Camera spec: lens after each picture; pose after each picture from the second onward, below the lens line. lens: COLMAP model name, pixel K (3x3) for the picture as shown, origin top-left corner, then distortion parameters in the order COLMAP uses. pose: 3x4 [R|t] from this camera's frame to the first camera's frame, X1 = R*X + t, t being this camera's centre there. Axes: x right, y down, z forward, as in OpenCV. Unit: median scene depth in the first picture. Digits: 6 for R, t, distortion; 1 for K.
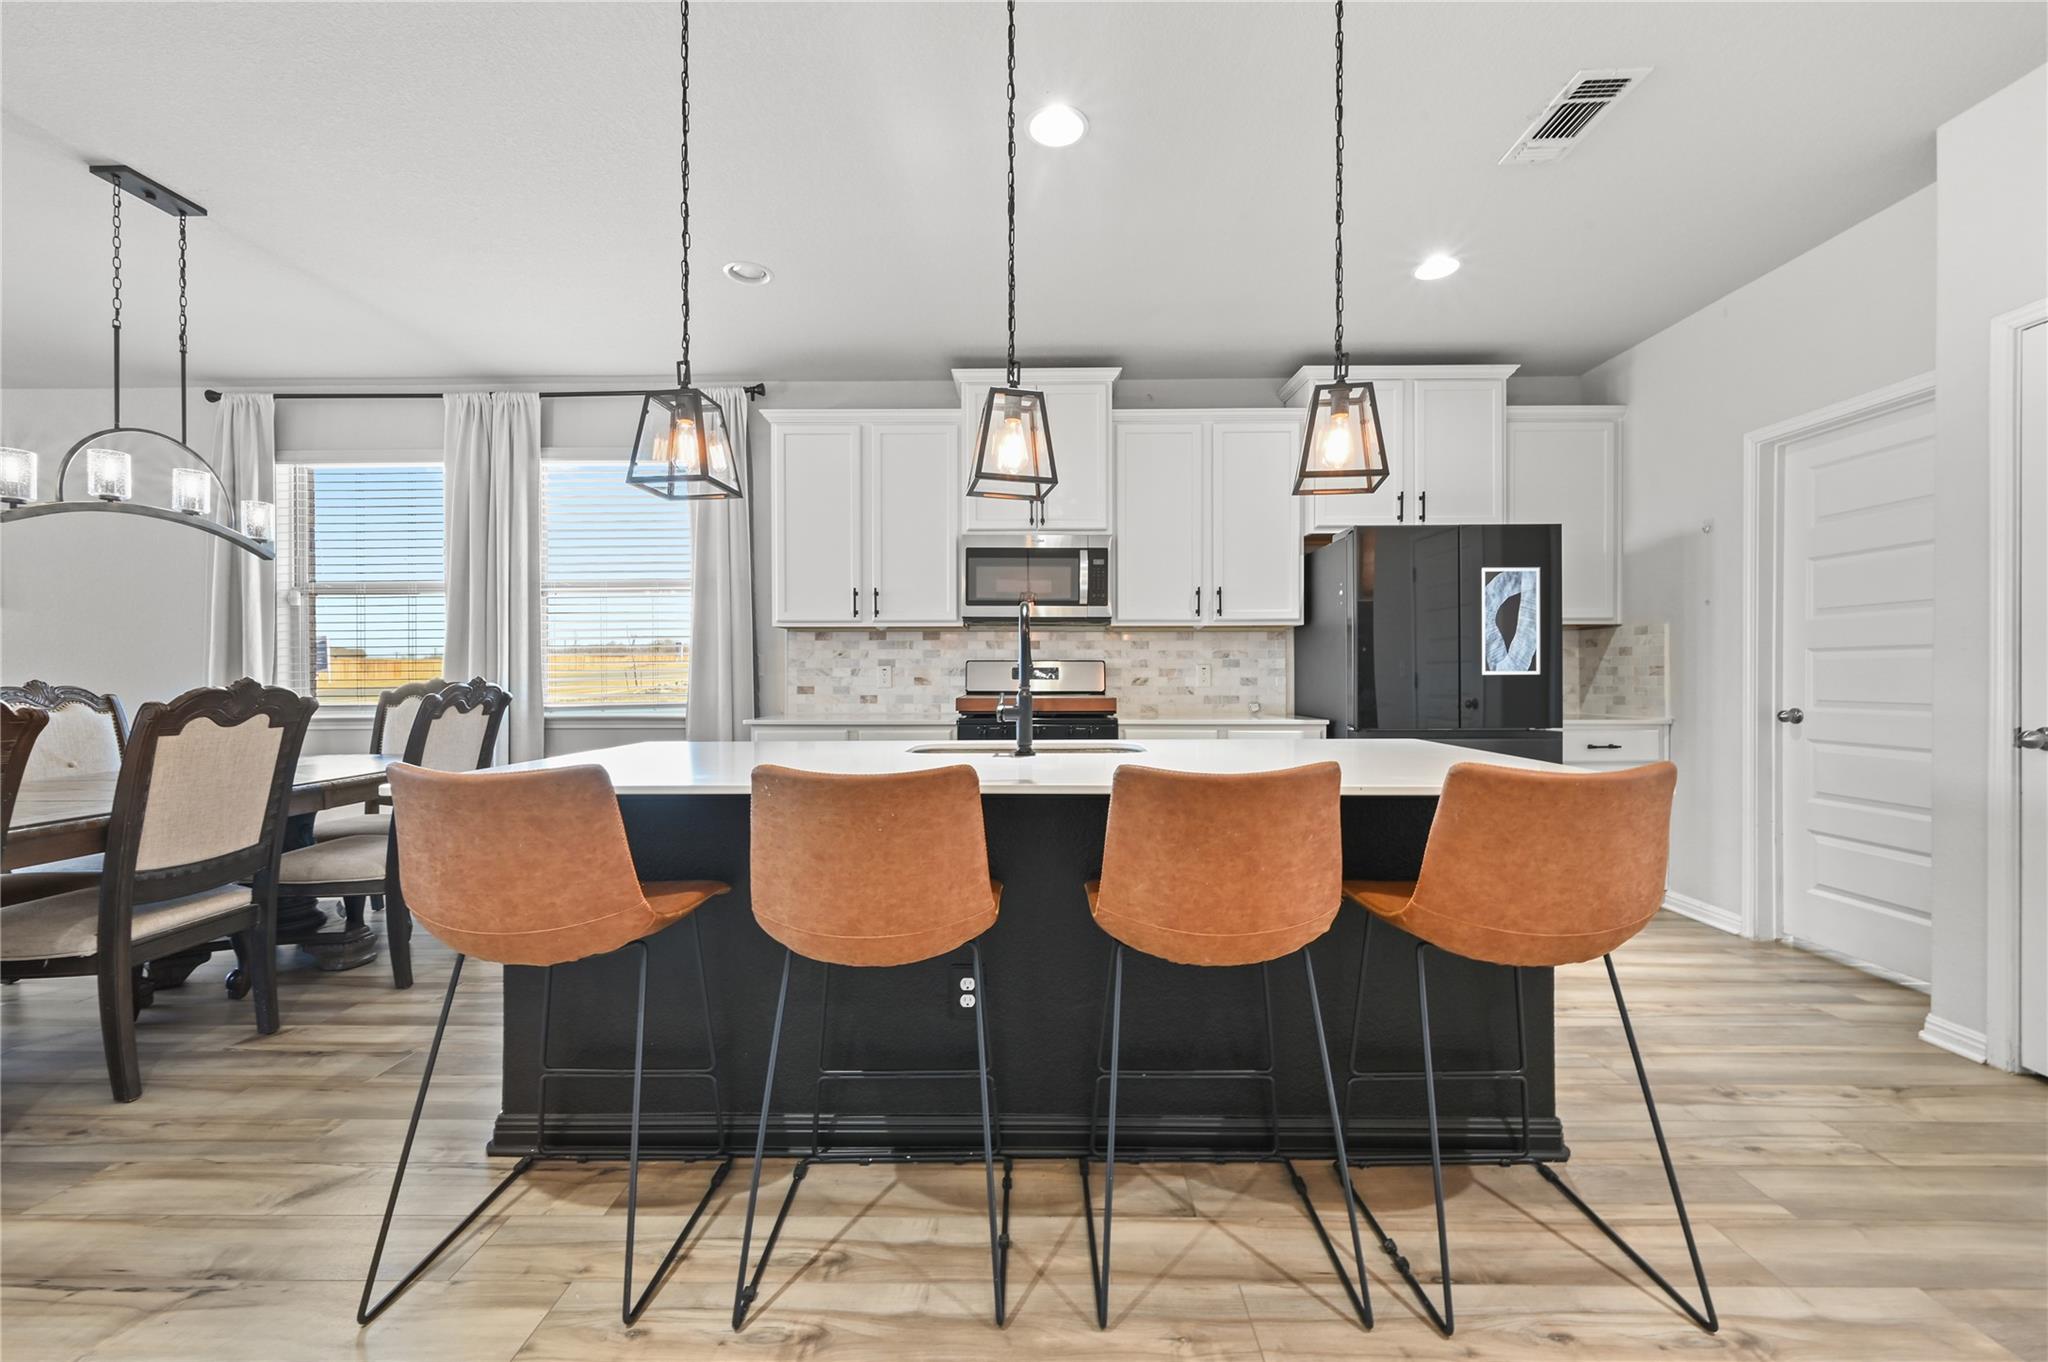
lens RADIAL K [[816.9, 0, 1029.2], [0, 816.9, 678.9], [0, 0, 1]] dist [0.003116, -0.000281]
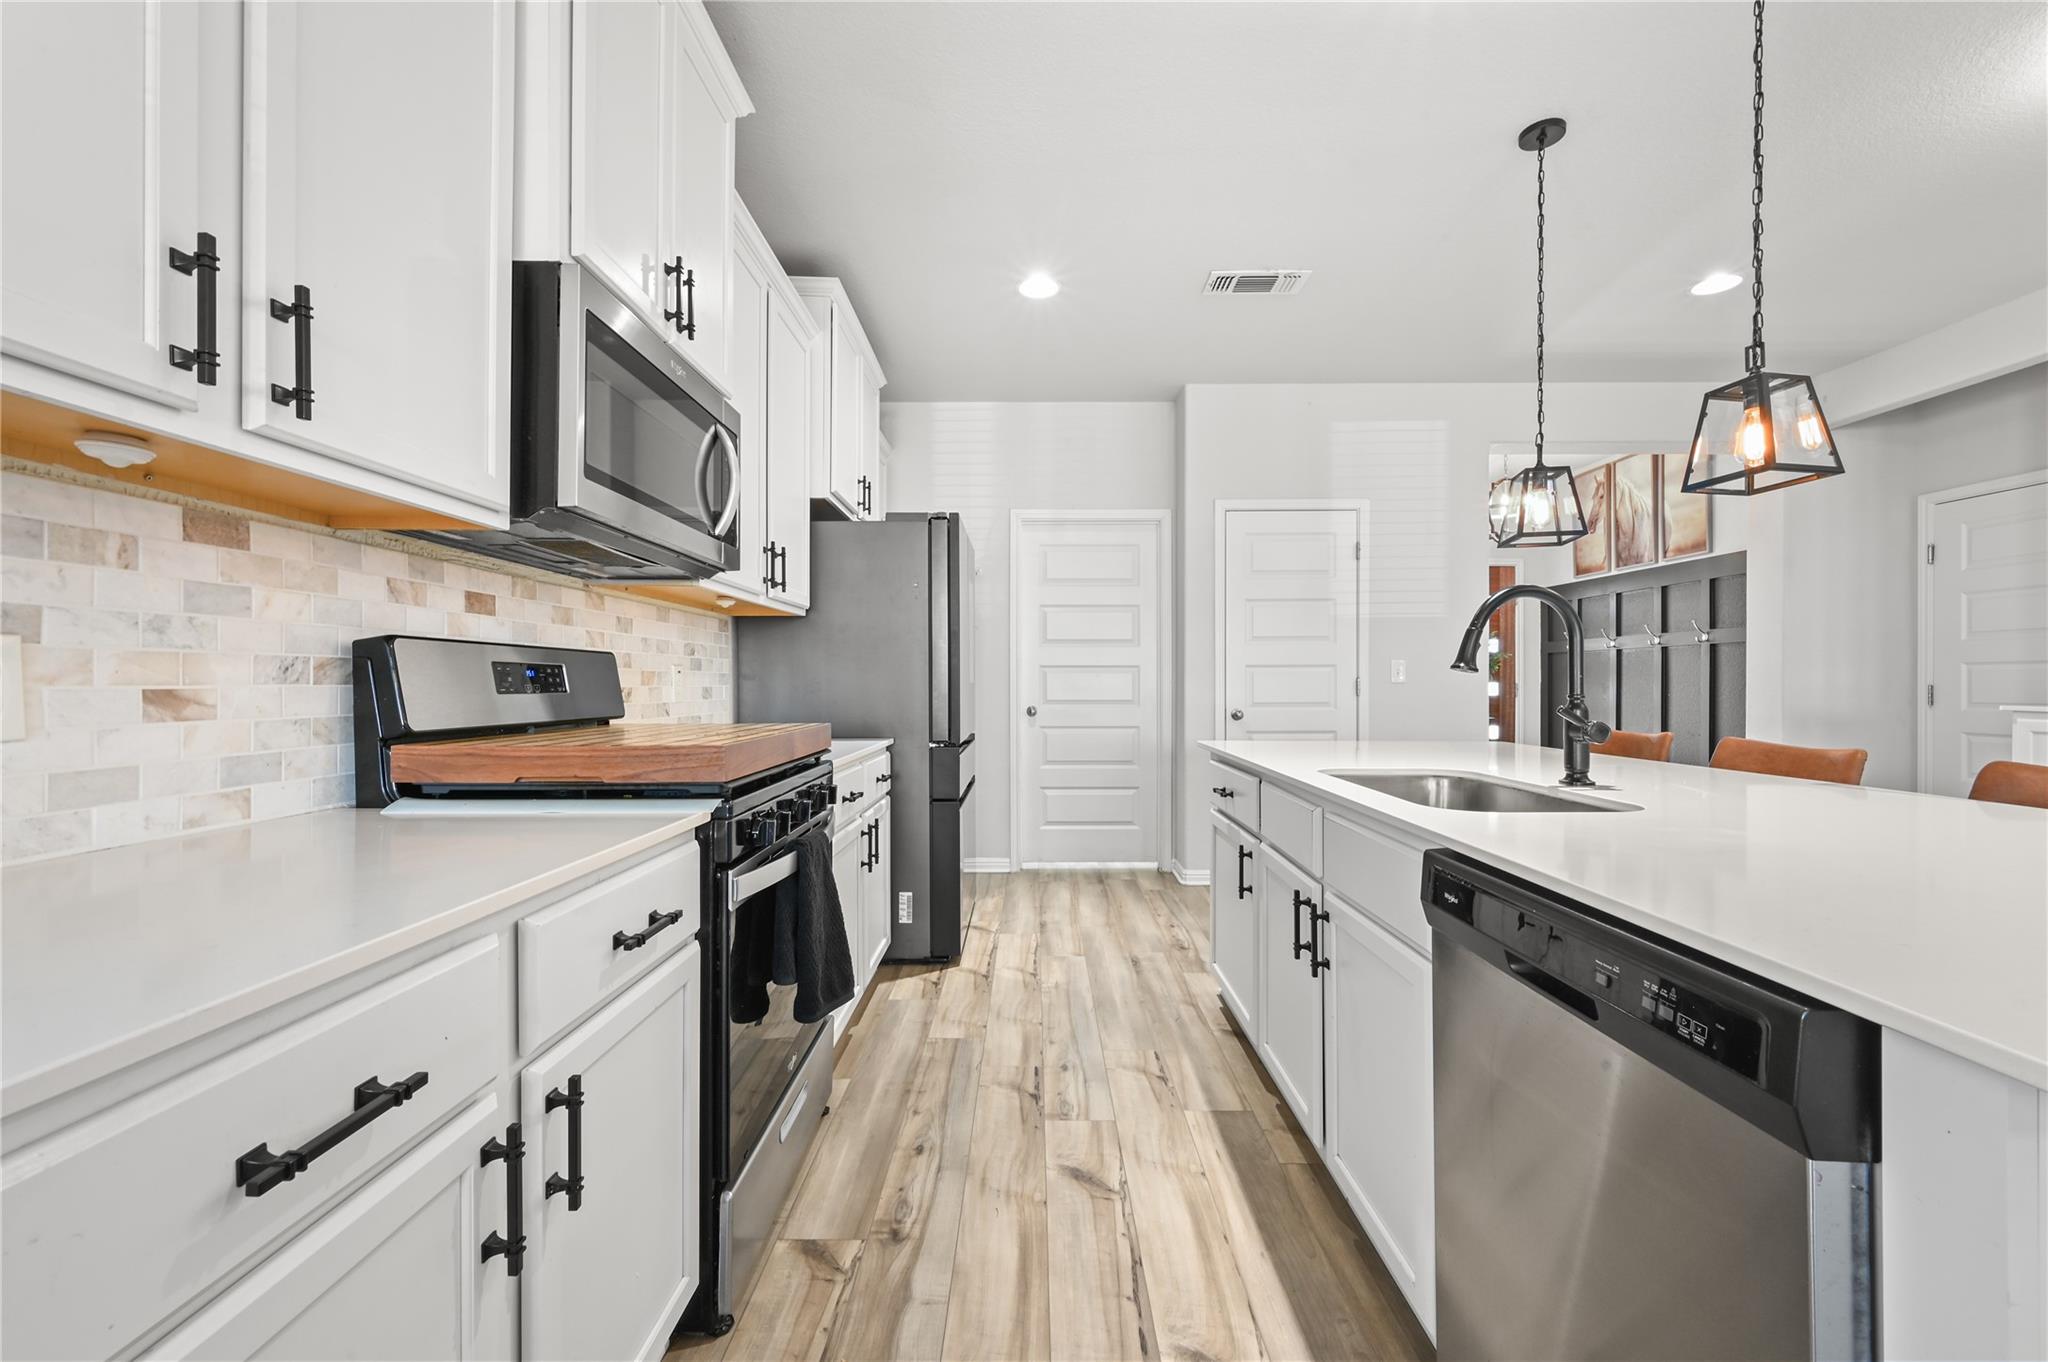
lens RADIAL K [[816.9, 0, 1036.9], [0, 816.9, 685.0], [0, 0, 1]] dist [0.003116, -0.000281]
pose [[-0.017860, -0.001450, 0.999839, -0.387946], [0.002373, 0.999996, 0.001493, -0.003175], [-0.999838, 0.002399, -0.017857, 0.751681]]
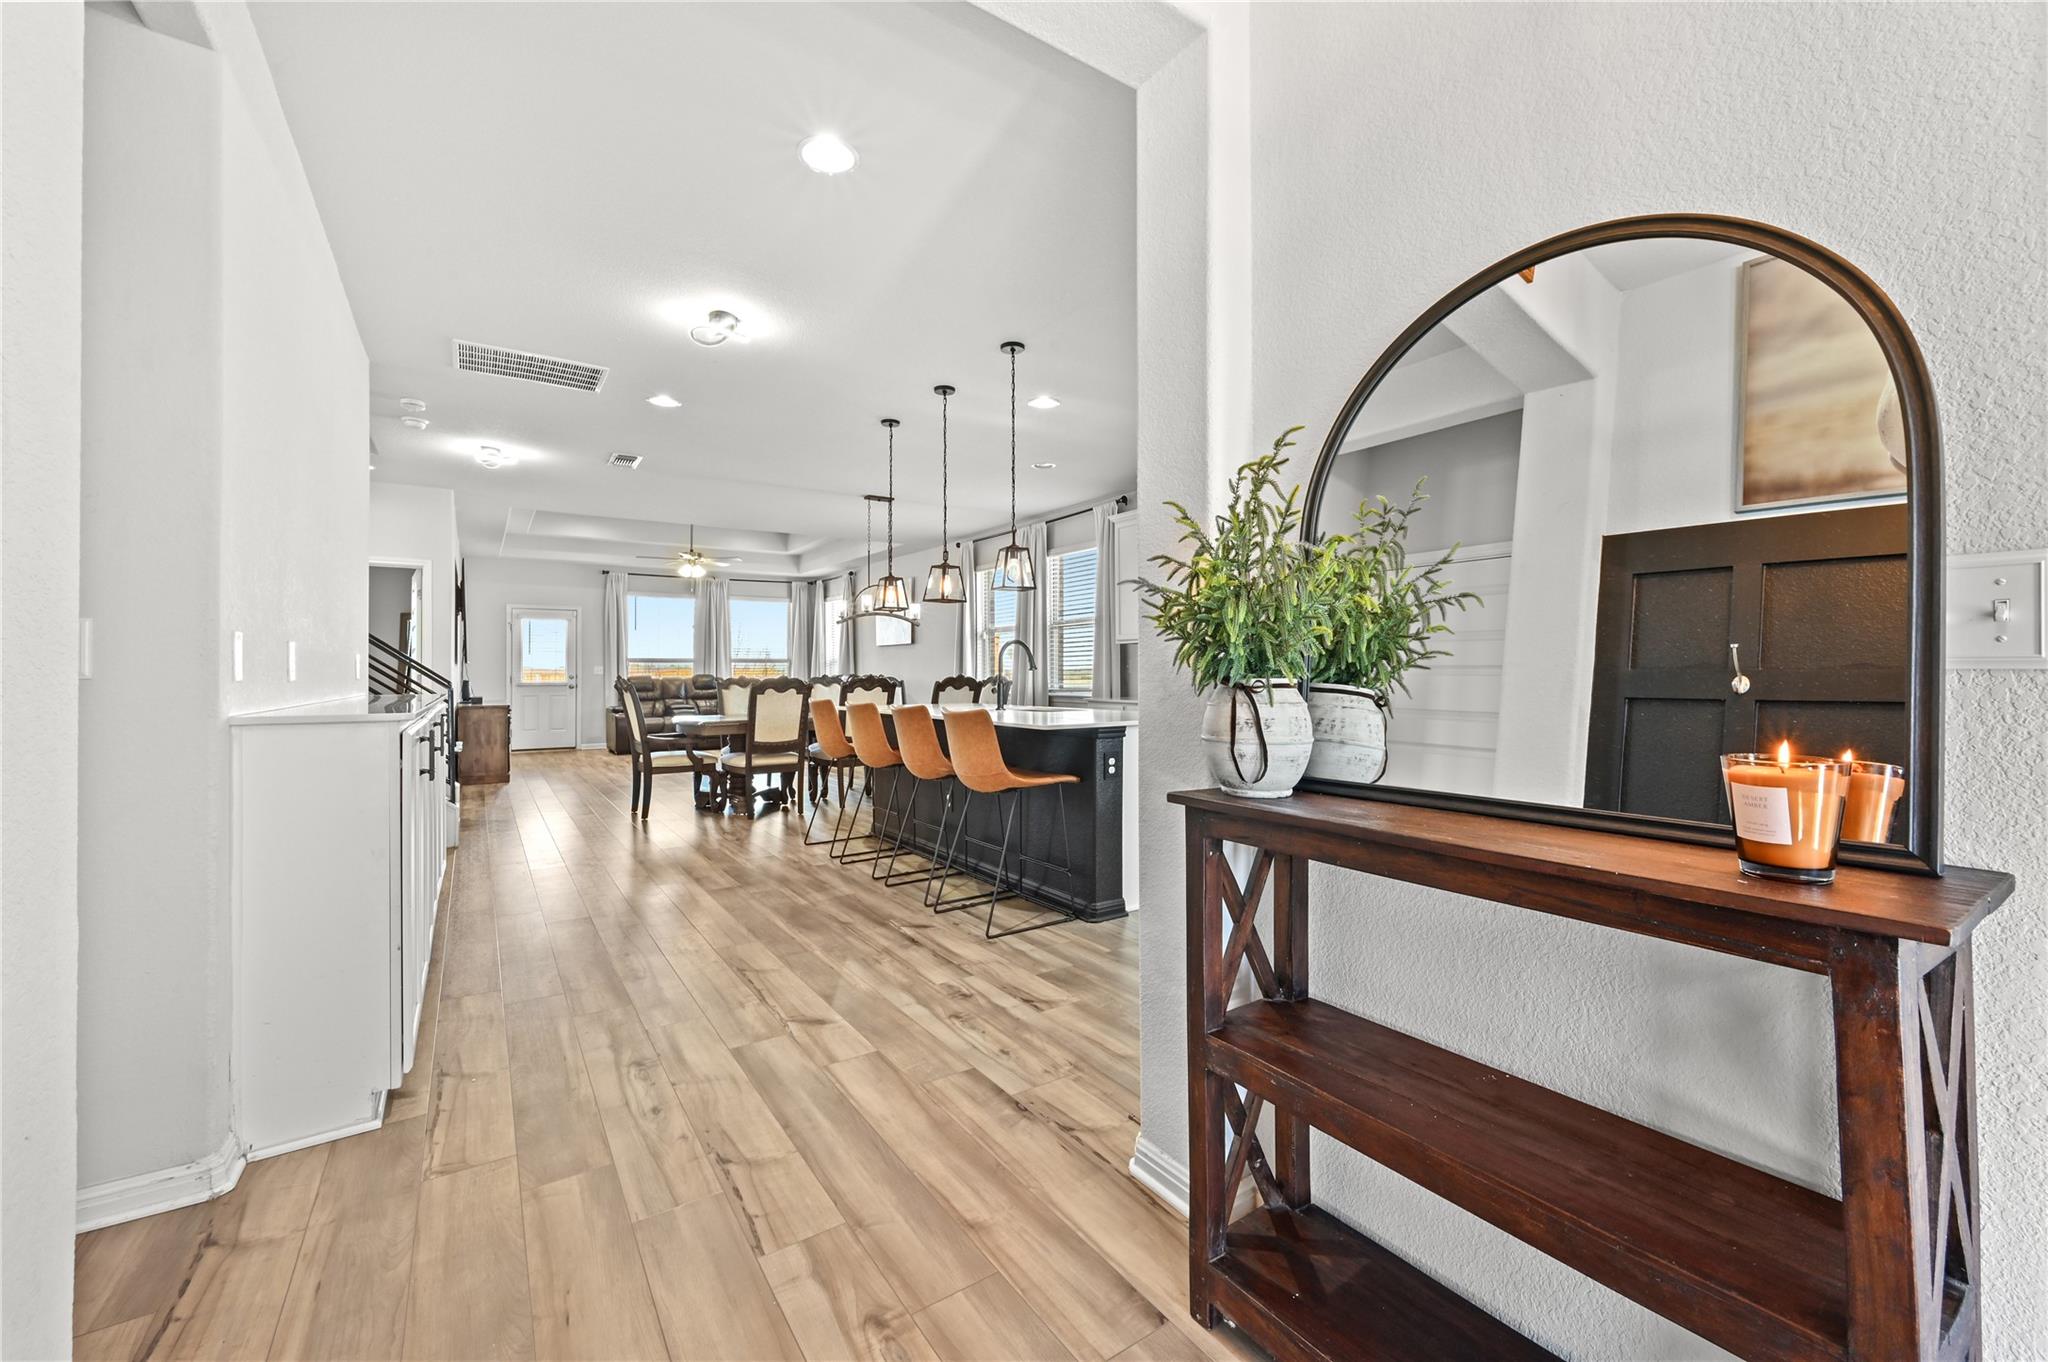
lens RADIAL K [[816.9, 0, 1031.5], [0, 816.9, 673.3], [0, 0, 1]] dist [0.003116, -0.000281]
pose [[0.576937, 0.003920, -0.816779, 0.930277], [0.000365, 0.999987, 0.005057, -0.011578], [0.816789, -0.003216, 0.576928, -0.109404]]
